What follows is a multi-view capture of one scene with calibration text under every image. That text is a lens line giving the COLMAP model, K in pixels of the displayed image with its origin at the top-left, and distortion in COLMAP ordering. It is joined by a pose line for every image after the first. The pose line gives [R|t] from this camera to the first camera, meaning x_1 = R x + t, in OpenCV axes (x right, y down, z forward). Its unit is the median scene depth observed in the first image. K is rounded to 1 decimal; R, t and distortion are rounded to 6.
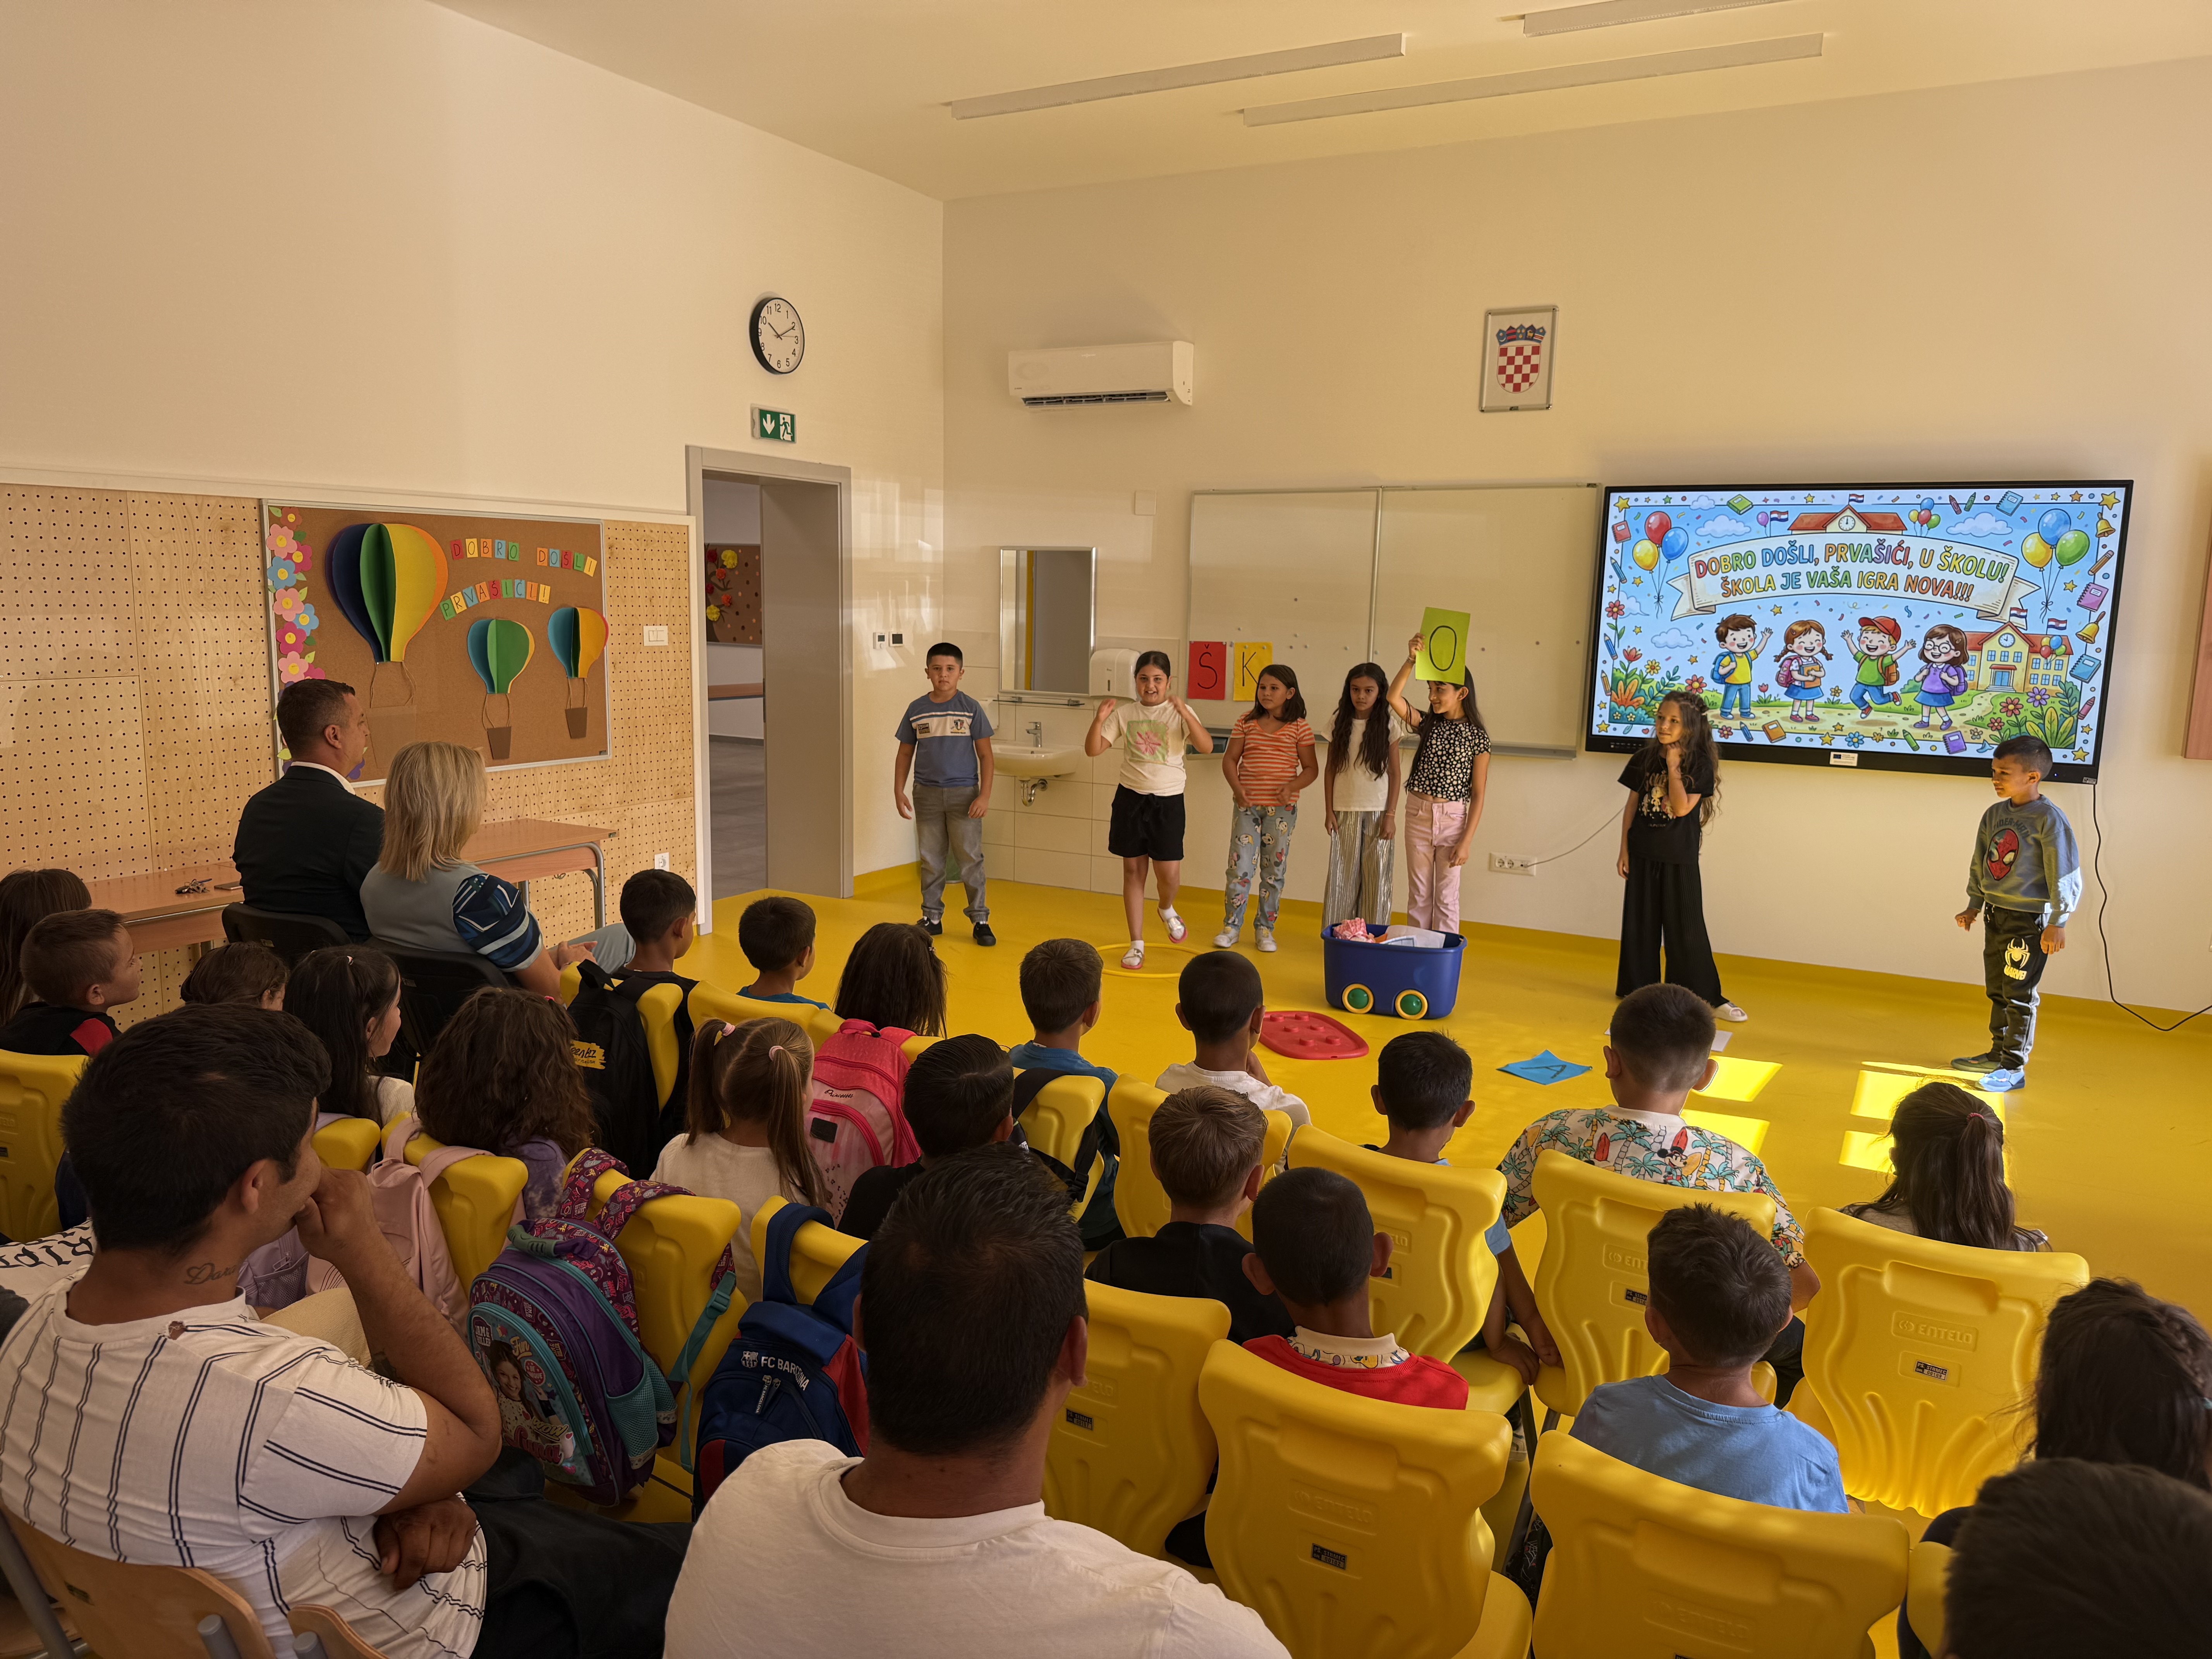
lens RADIAL K [[1555.7, 0, 1094.3], [0, 1555.7, 828.8], [0, 0, 1]] dist [0.031071, -0.039949]
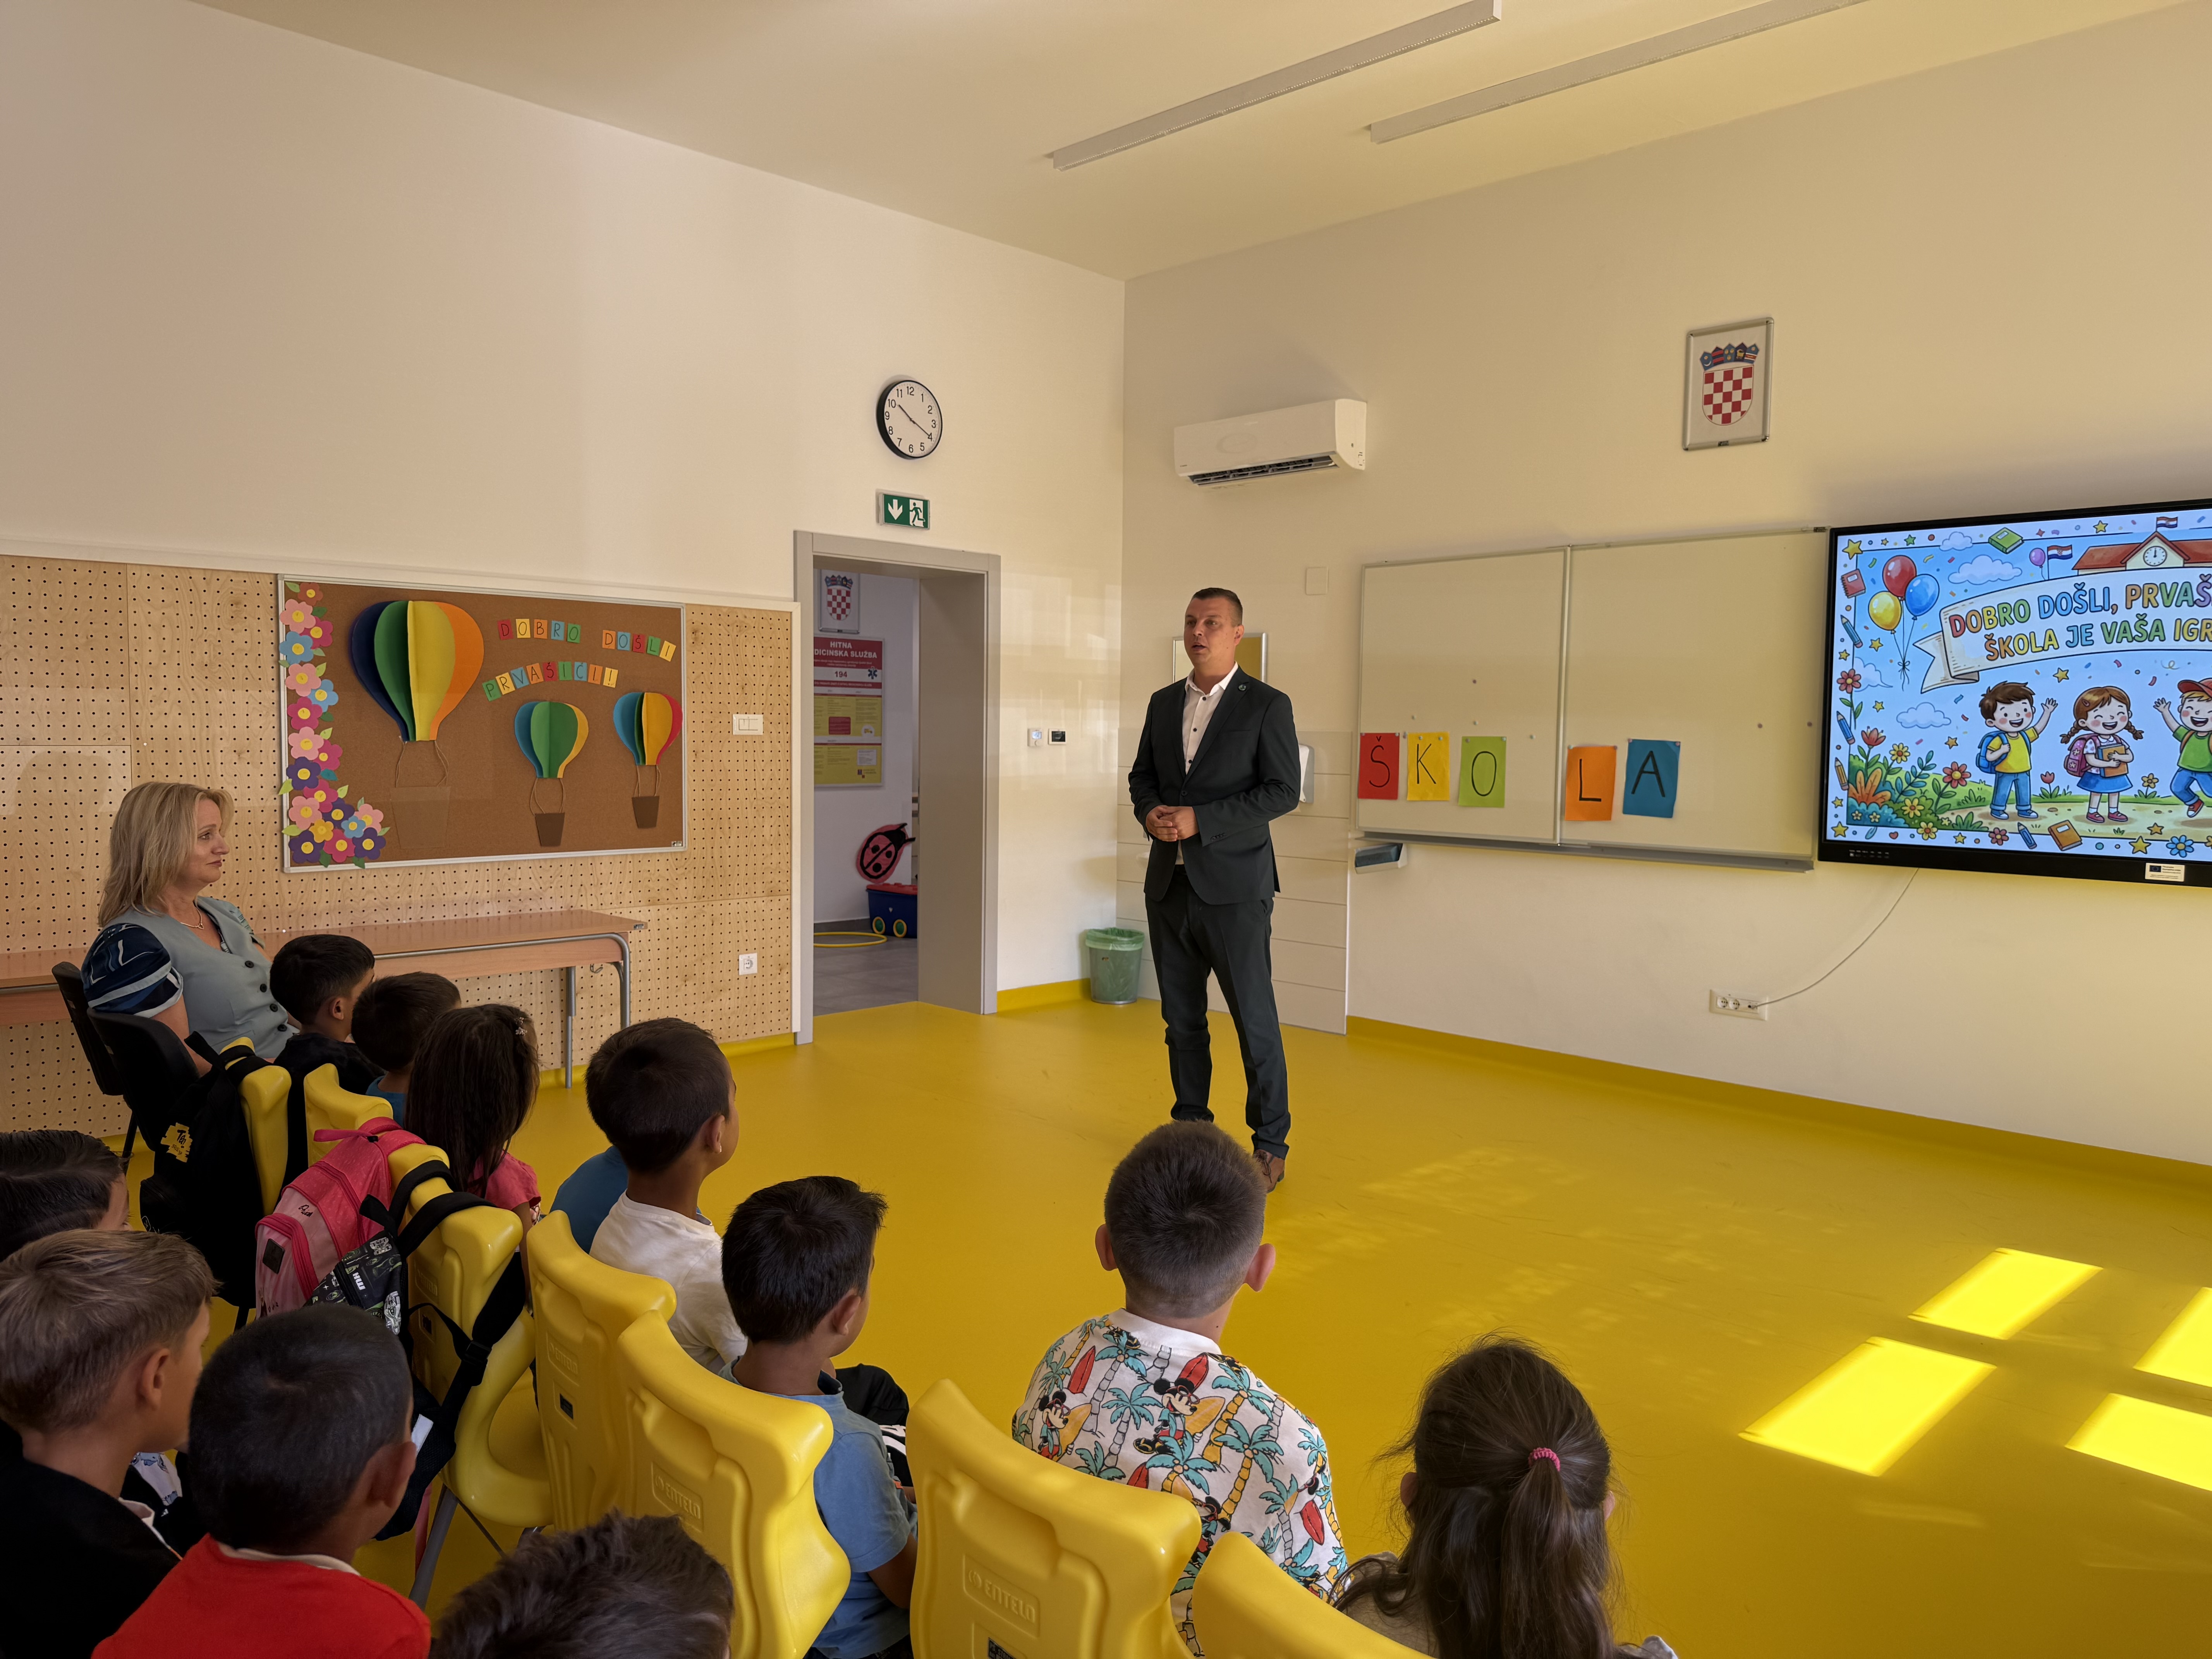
lens RADIAL K [[1564.3, 0, 1114.9], [0, 1564.3, 827.4], [0, 0, 1]] dist [0.024493, -0.025867]
pose [[0.962239, 0.008710, -0.272067, 0.207016], [-0.034261, 0.995415, -0.089307, 0.017591], [0.270041, 0.095256, 0.958125, 0.156697]]
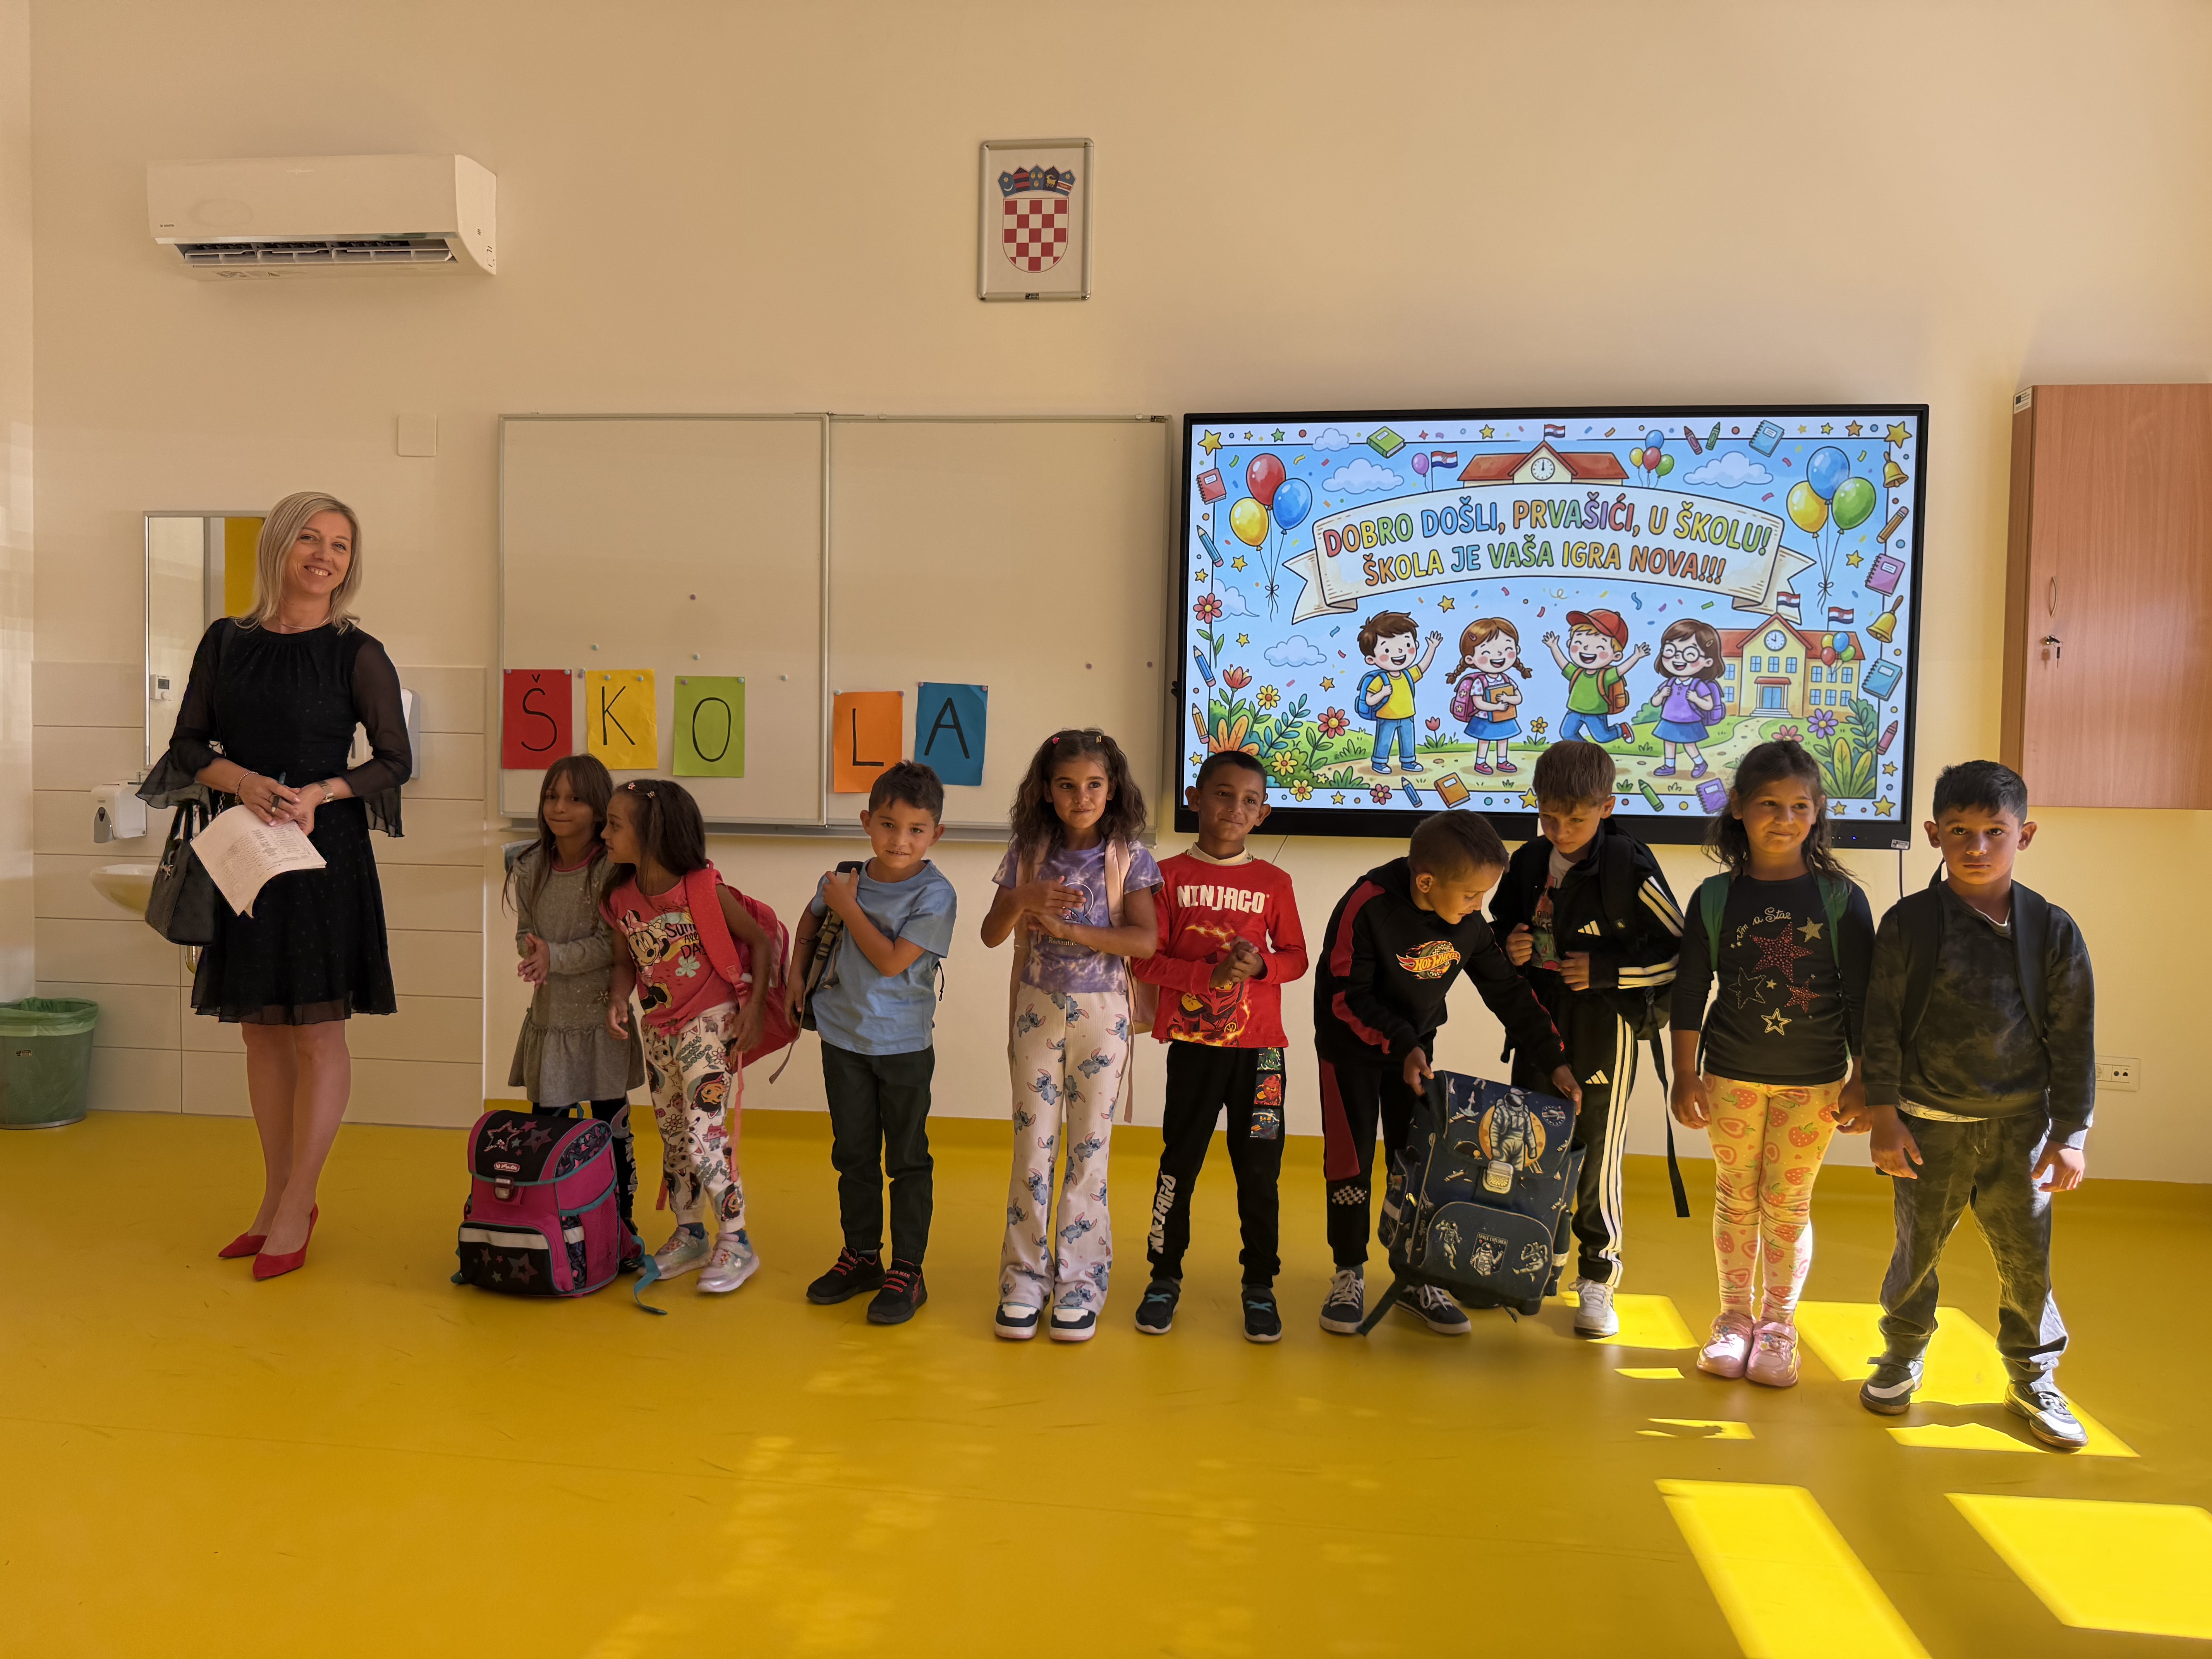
lens RADIAL K [[1561.6, 0, 1073.9], [0, 1561.6, 834.9], [0, 0, 1]] dist [0.195607, -0.413525]
pose [[0.928073, -0.018368, 0.371946, 0.045963], [0.056798, 0.994079, -0.092631, 0.008301], [-0.368043, 0.107094, 0.923621, 0.467004]]
